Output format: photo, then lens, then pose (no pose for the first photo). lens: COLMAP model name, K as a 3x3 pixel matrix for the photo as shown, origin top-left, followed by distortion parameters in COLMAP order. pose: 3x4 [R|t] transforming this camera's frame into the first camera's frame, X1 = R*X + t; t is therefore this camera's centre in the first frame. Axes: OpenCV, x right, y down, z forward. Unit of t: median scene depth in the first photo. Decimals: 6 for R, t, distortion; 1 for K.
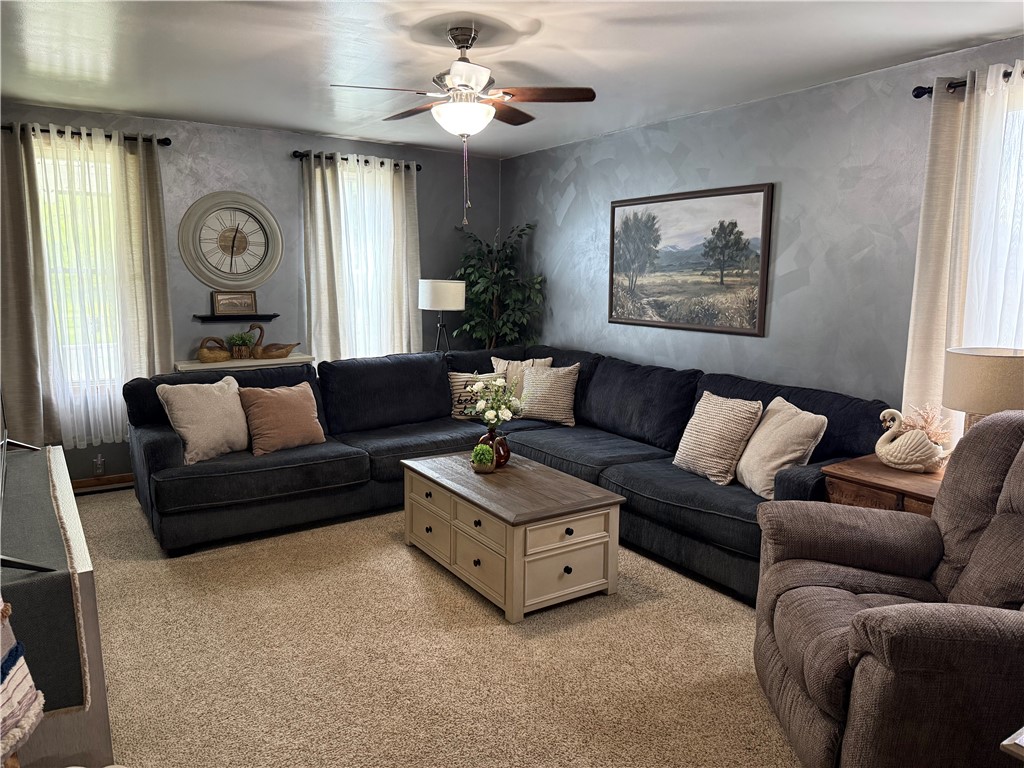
lens RADIAL K [[706.4, 0, 509.1], [0, 706.4, 380.5], [0, 0, 1]] dist [-0.029107, -0.016632]
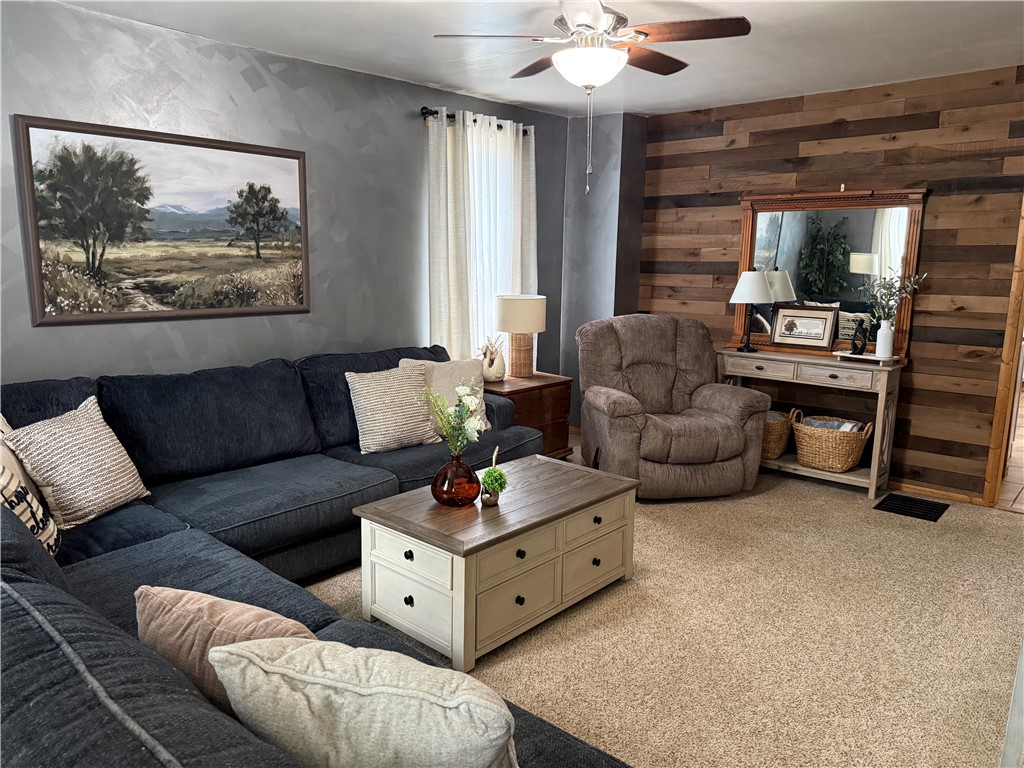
lens RADIAL K [[706.4, 0, 501.7], [0, 706.4, 386.5], [0, 0, 1]] dist [-0.029107, -0.016632]
pose [[-0.244858, -0.173912, 0.953834, -0.613490], [0.130285, 0.968957, 0.210115, -0.124678], [-0.960765, 0.175719, -0.214599, 0.915434]]
